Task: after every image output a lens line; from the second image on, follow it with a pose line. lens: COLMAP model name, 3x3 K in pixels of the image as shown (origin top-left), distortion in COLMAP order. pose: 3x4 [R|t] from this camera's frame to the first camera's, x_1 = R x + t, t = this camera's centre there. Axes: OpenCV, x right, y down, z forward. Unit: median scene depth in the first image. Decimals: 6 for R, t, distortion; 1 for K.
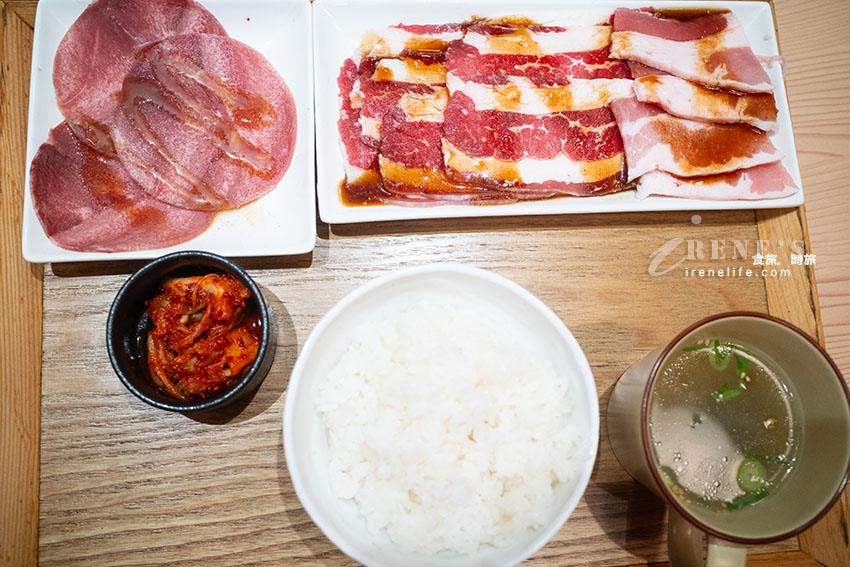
lens RADIAL K [[789.0, 0, 425.0], [0, 789.0, 283.5], [0, 0, 1]] dist [-0.031790, 0.009929]
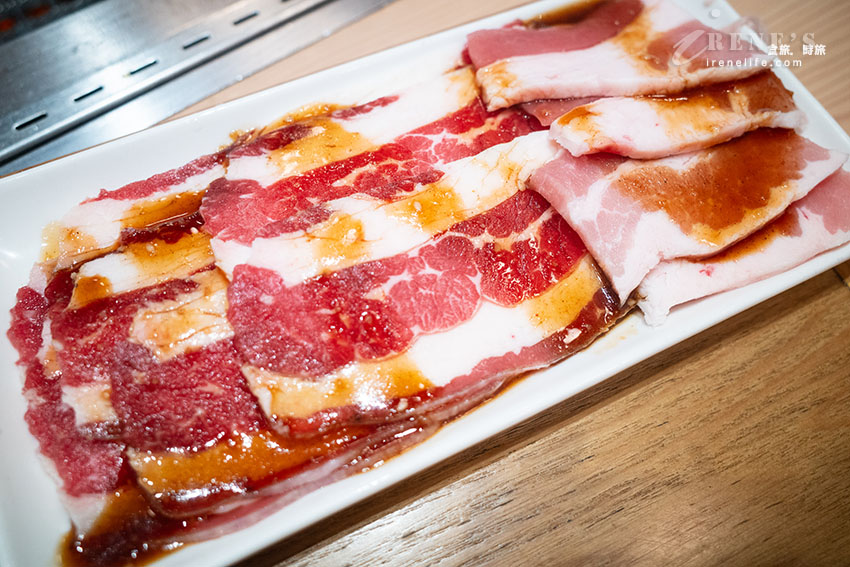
lens RADIAL K [[789.0, 0, 425.0], [0, 789.0, 283.5], [0, 0, 1]] dist [-0.031790, 0.009929]
pose [[0.919618, -0.369735, 0.132657, 0.076960], [0.389568, 0.901759, -0.187262, -0.095171], [-0.050388, 0.223889, 0.973311, 0.506191]]
